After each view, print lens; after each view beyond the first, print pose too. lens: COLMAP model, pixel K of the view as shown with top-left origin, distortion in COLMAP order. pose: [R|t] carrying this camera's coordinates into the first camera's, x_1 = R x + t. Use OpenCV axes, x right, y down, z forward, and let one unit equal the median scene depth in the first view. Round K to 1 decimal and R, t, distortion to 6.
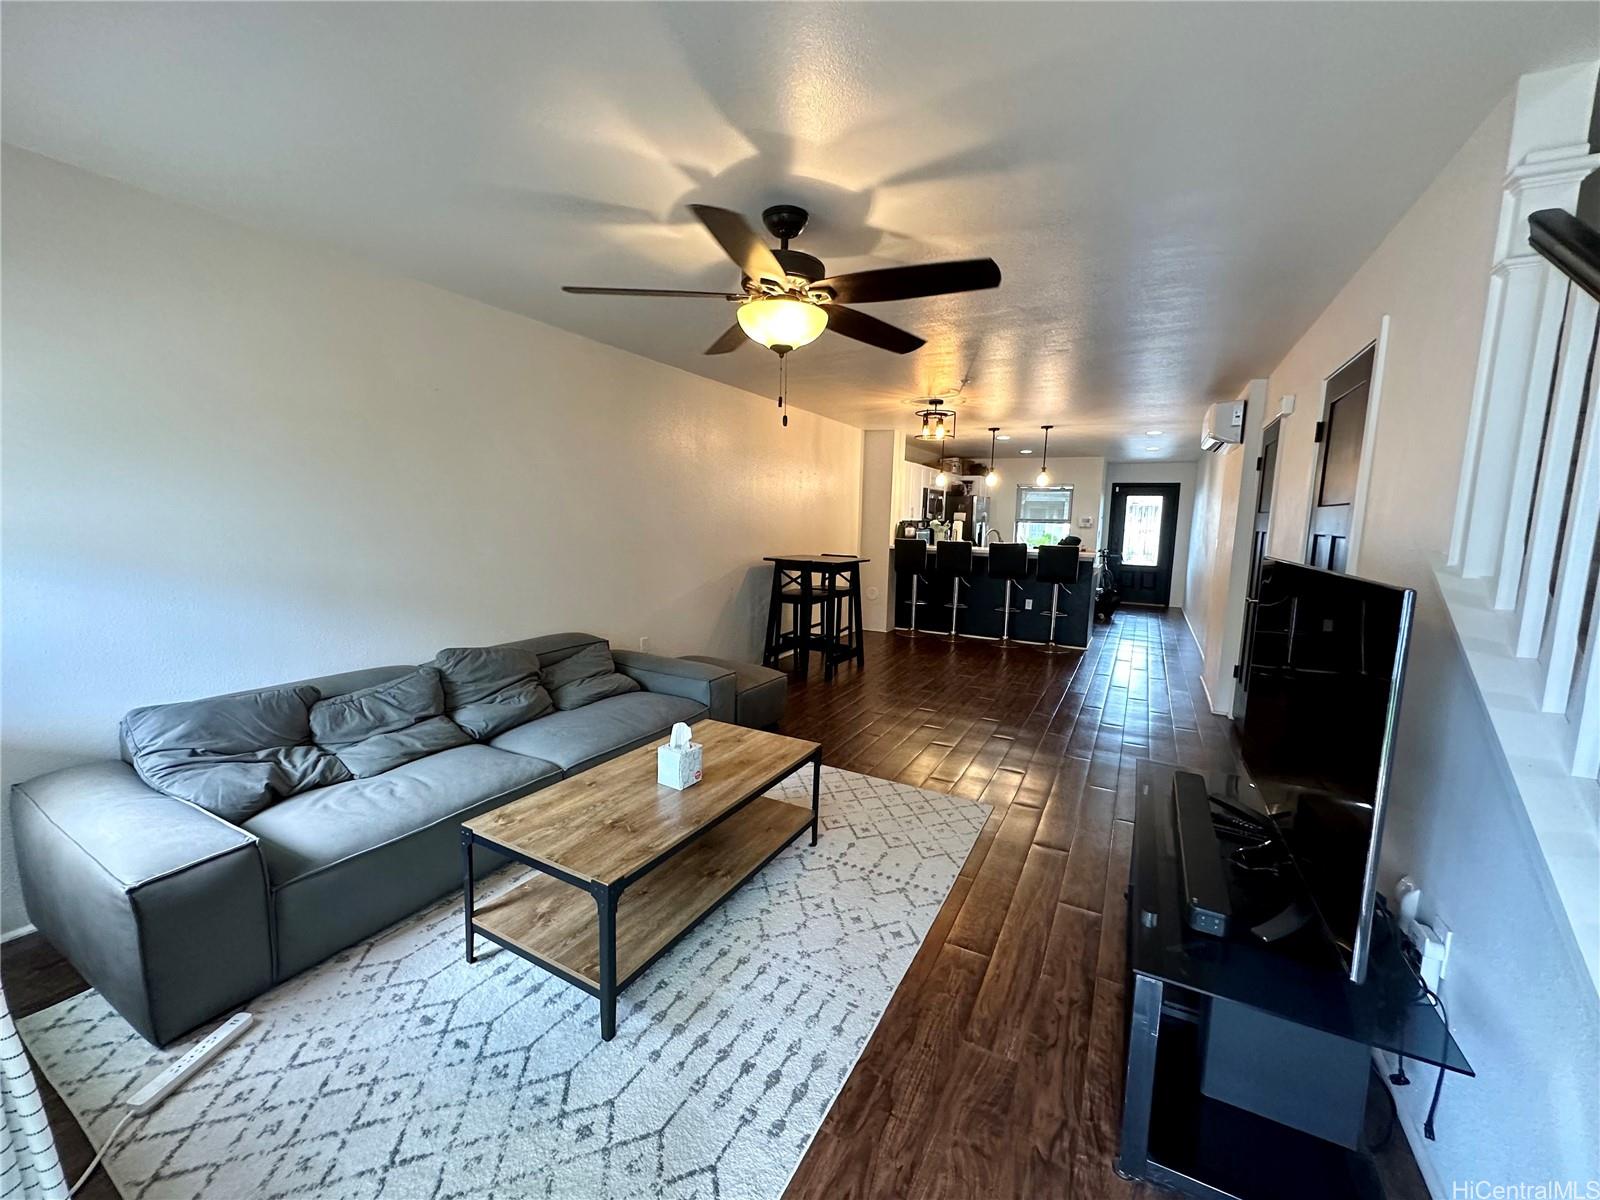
lens RADIAL K [[641.0, 0, 800.0], [0, 641.0, 600.0], [0, 0, 1]] dist [-0.001413, 0.000044]
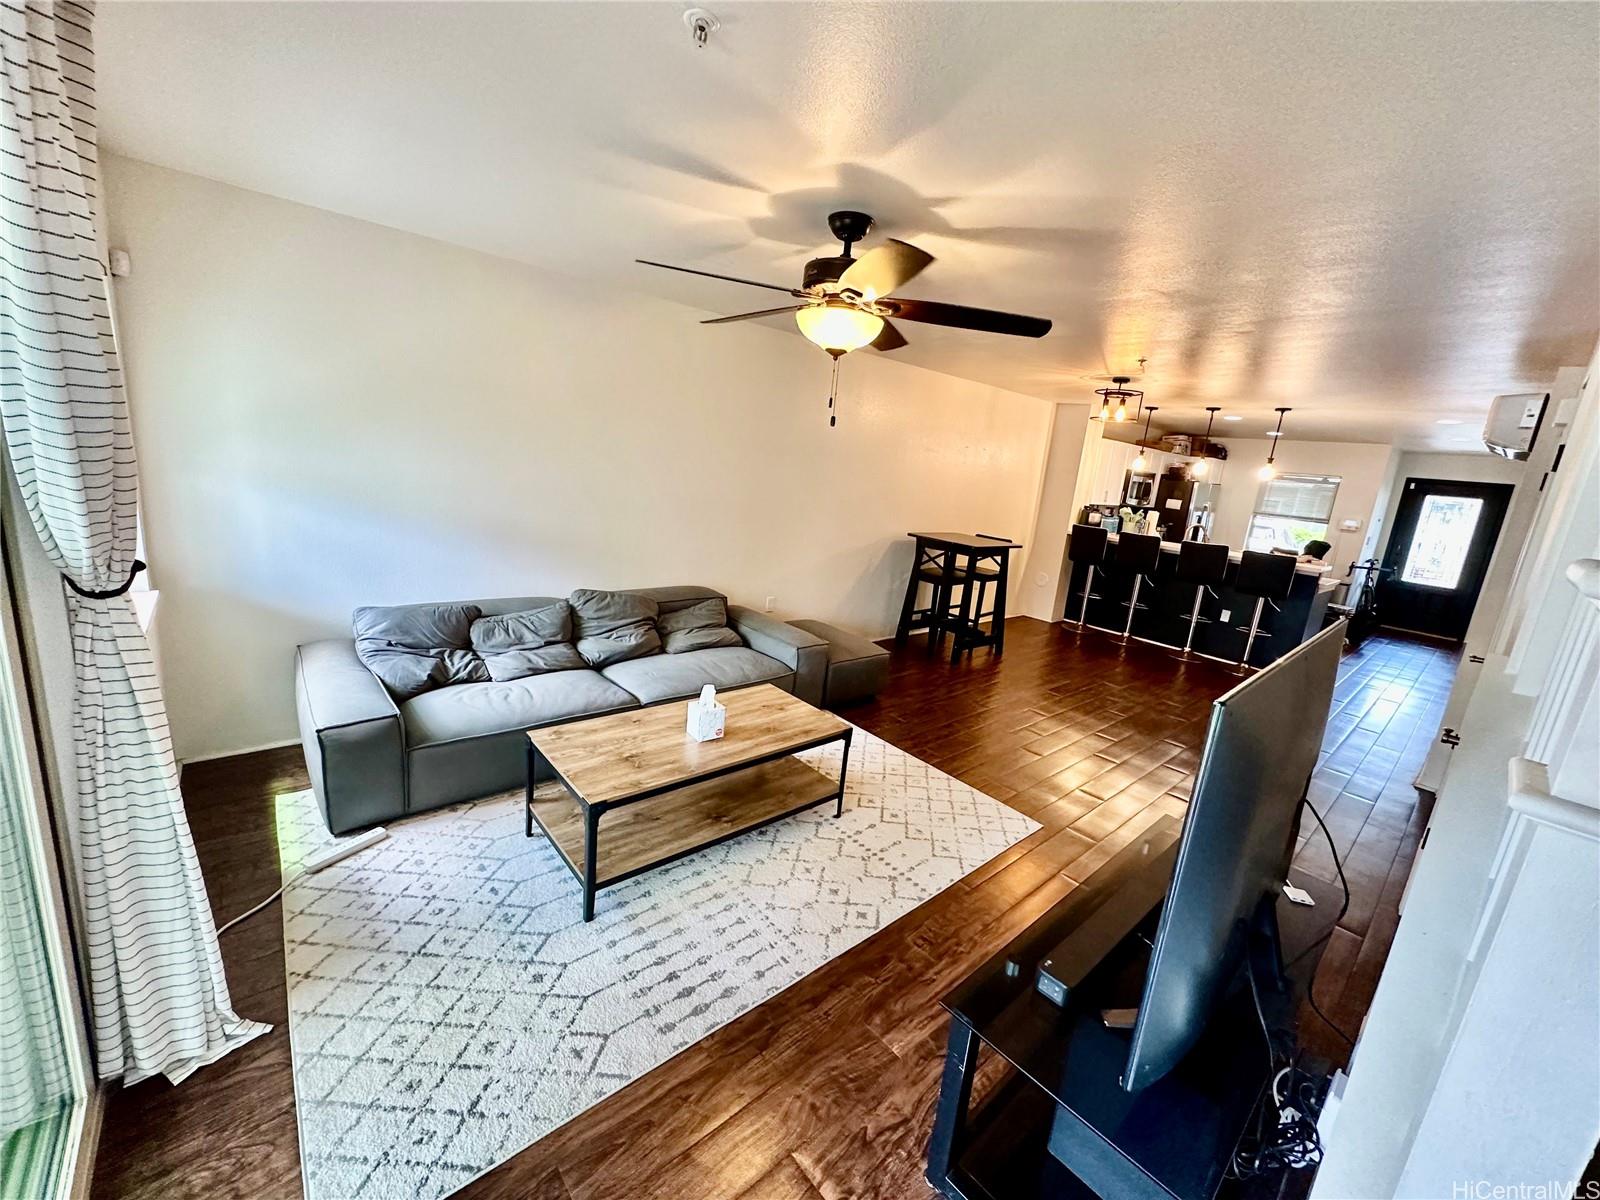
lens RADIAL K [[641.0, 0, 800.0], [0, 641.0, 600.0], [0, 0, 1]] dist [-0.001413, 0.000044]
pose [[0.934949, 0.139168, -0.326347, 0.286935], [-0.116080, 0.989218, 0.089289, -0.072215], [0.335254, -0.045598, 0.941024, -0.016856]]
